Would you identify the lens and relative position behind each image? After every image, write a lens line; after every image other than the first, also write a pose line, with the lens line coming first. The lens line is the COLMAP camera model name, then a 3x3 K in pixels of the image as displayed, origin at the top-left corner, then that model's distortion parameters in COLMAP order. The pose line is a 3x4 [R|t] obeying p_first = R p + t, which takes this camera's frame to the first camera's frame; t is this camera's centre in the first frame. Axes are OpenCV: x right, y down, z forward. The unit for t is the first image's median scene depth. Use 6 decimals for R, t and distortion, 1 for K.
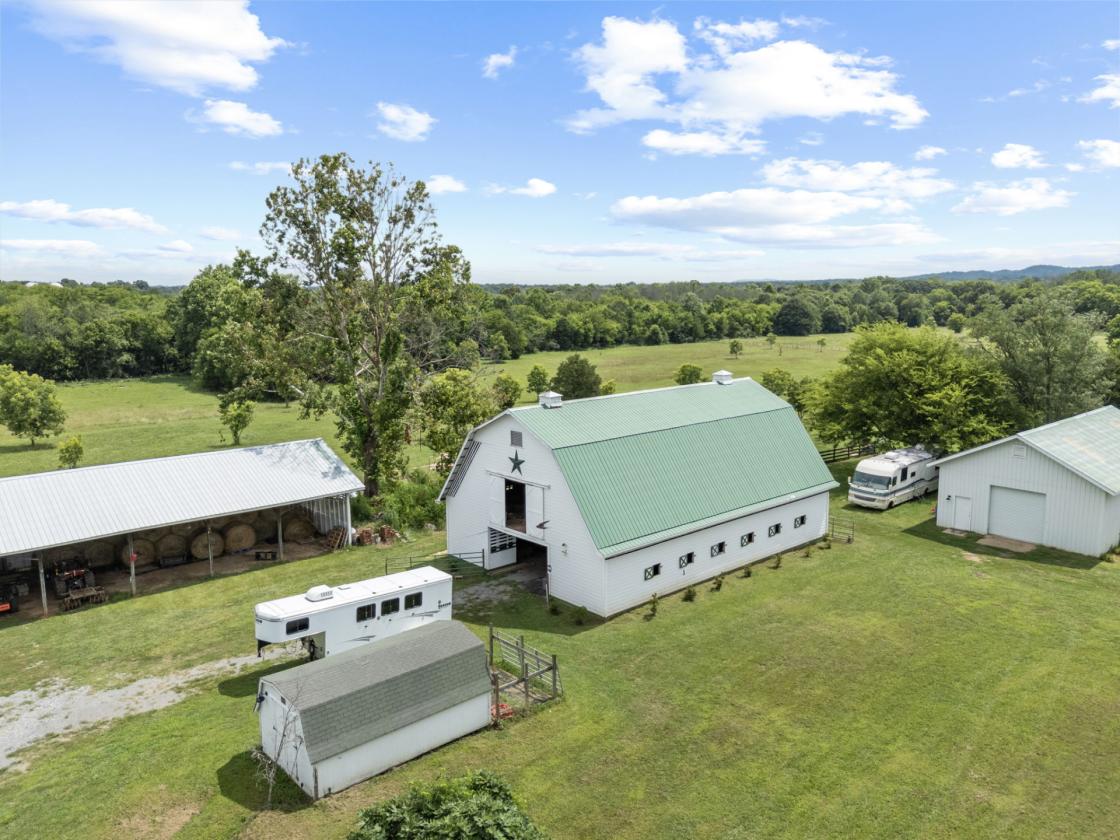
lens RADIAL K [[812.2, 0, 560.0], [0, 812.2, 420.0], [0, 0, 1]] dist [0.002510, -0.004508]
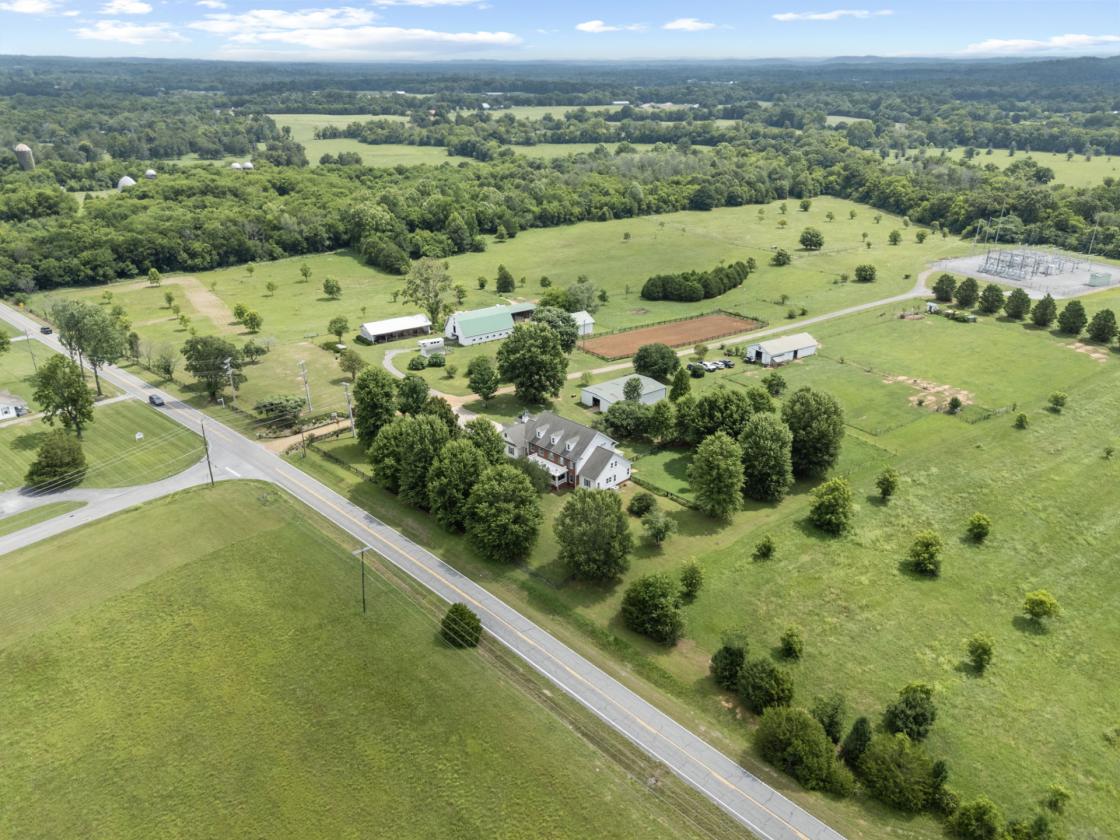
lens RADIAL K [[812.2, 0, 560.0], [0, 812.2, 420.0], [0, 0, 1]] dist [0.002510, -0.004508]
pose [[0.995060, 0.048811, -0.086442, 0.177848], [-0.025075, 0.966116, 0.256888, -0.113700], [0.096052, -0.253451, 0.962568, -0.688610]]
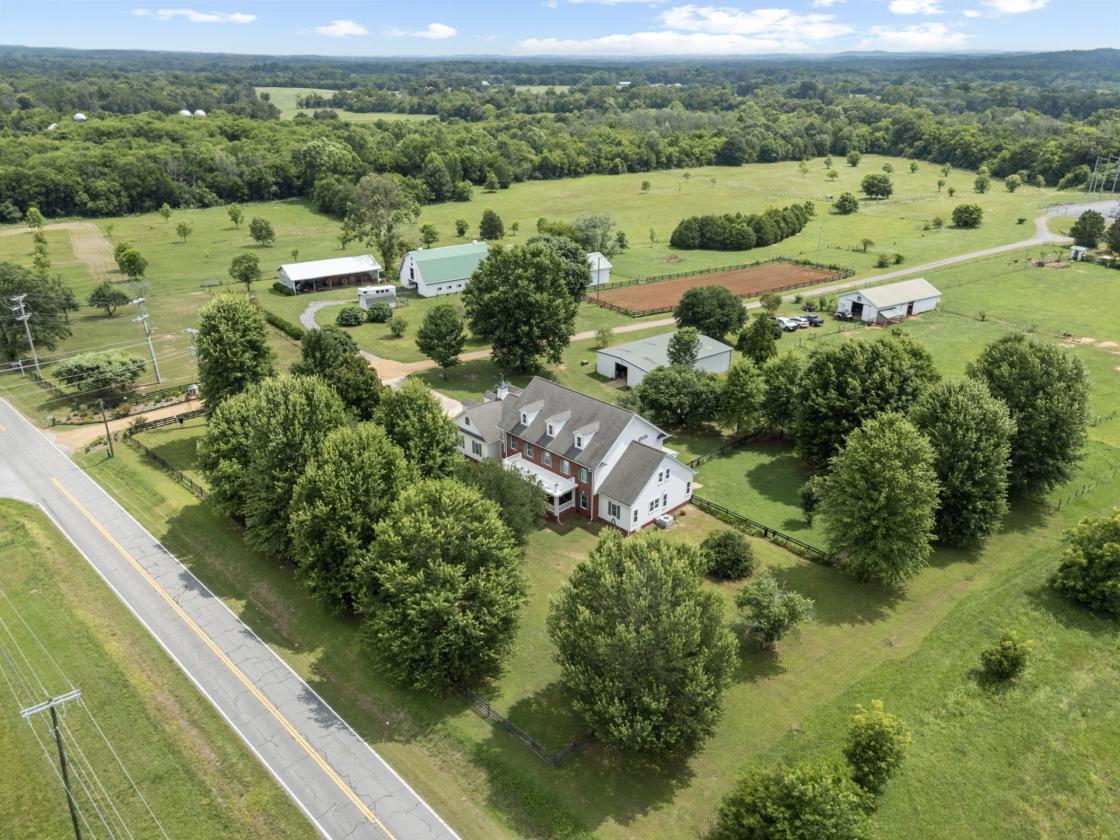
lens RADIAL K [[812.2, 0, 560.0], [0, 812.2, 420.0], [0, 0, 1]] dist [0.002510, -0.004508]
pose [[0.994599, 0.054434, -0.088374, 0.156015], [-0.029726, 0.965166, 0.259946, -0.040157], [0.099446, -0.255915, 0.961571, -0.449120]]
